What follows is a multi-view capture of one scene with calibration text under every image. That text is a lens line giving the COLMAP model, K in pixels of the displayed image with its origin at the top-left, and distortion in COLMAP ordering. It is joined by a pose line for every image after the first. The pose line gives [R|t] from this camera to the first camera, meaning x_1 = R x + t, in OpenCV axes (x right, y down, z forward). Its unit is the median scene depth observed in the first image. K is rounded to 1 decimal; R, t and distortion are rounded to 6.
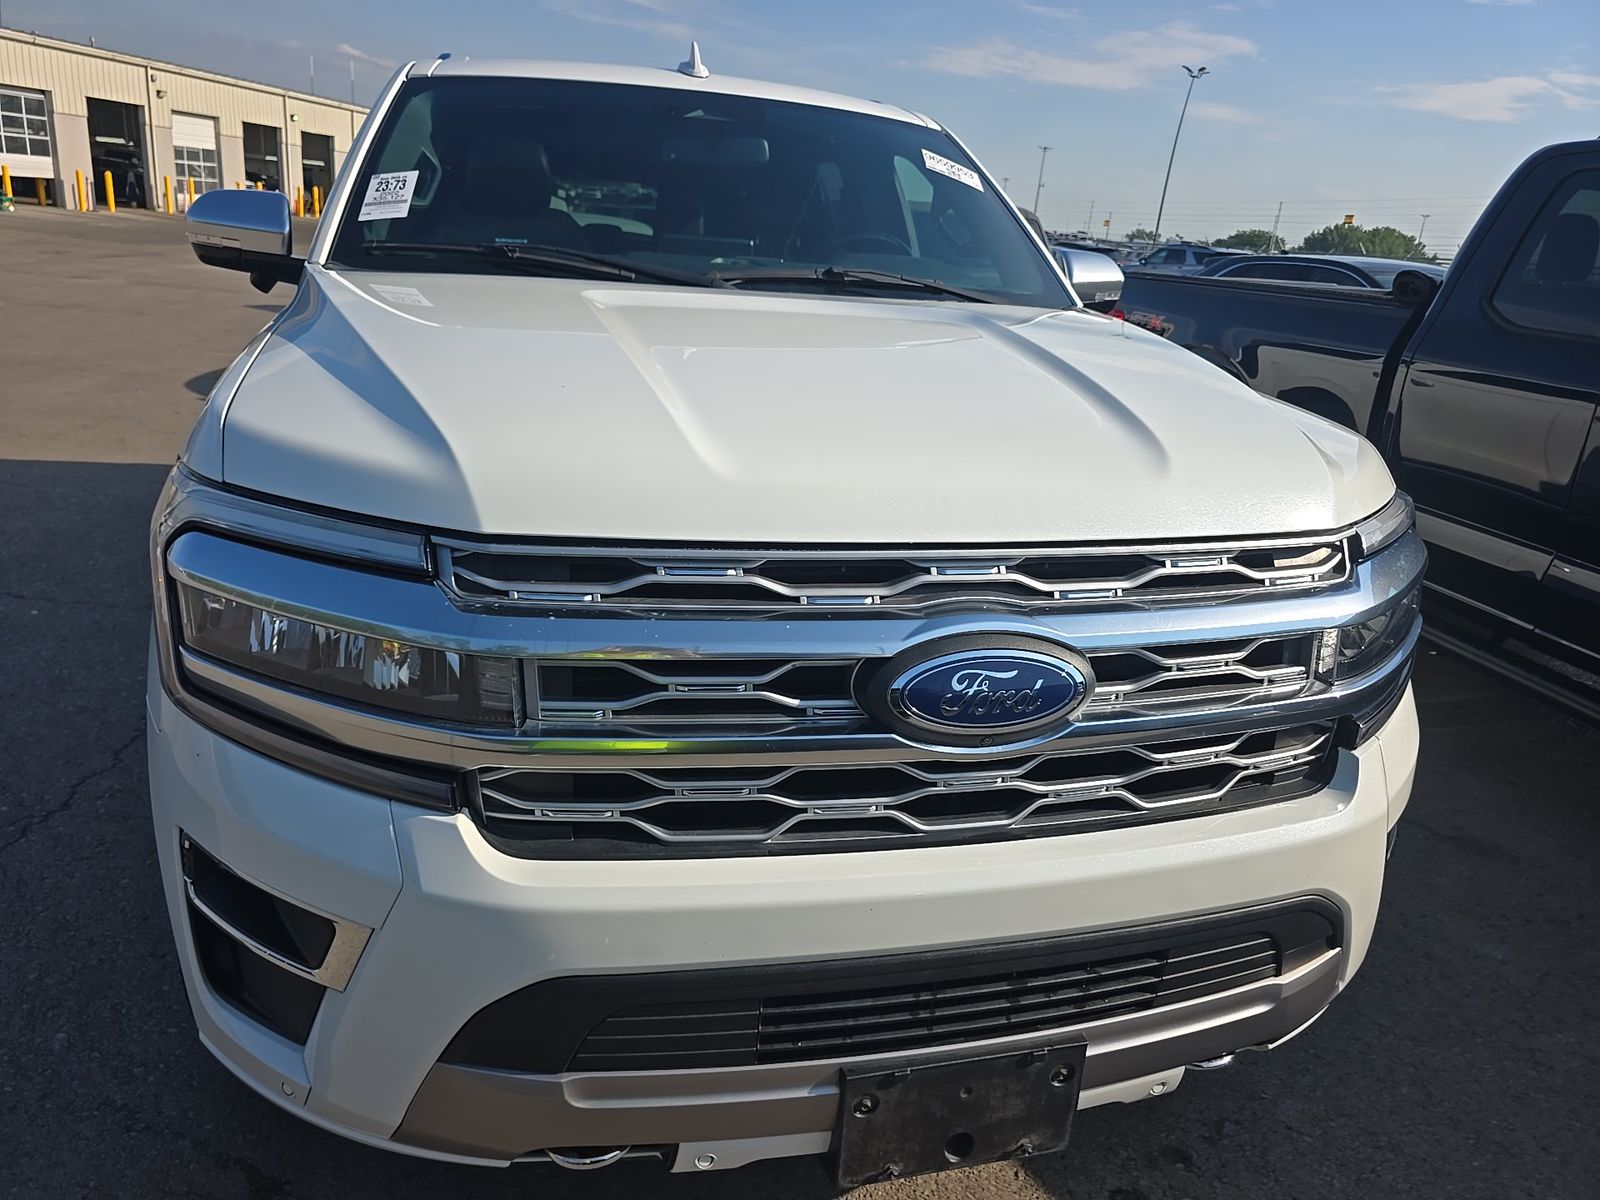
lens RADIAL K [[1100.0, 0, 800.0], [0, 1100.0, 600.0], [0, 0, 1]] dist [0.050321, -0.046471]
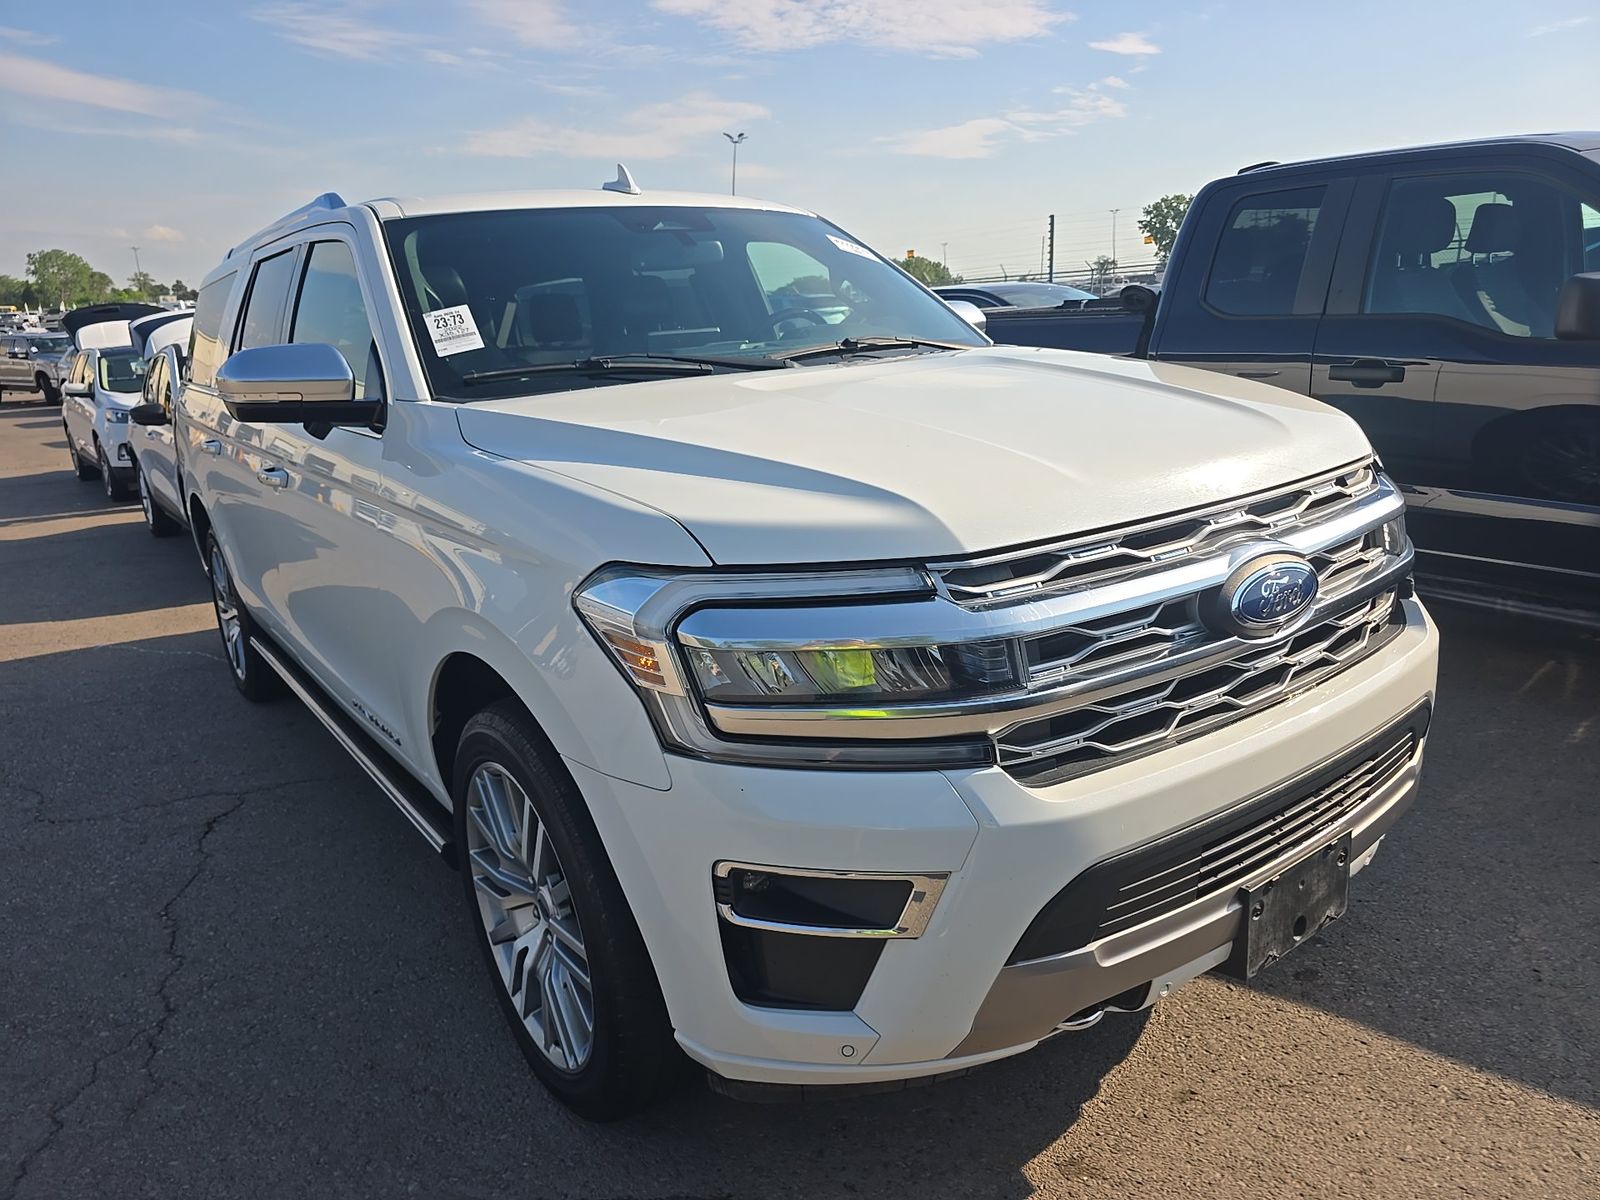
lens RADIAL K [[1100.0, 0, 800.0], [0, 1100.0, 600.0], [0, 0, 1]] dist [0.050321, -0.046471]
pose [[0.923871, -0.212682, 0.318166, -0.727510], [0.230131, 0.972996, -0.017831, -0.022726], [-0.305782, 0.089693, 0.947867, -0.150028]]
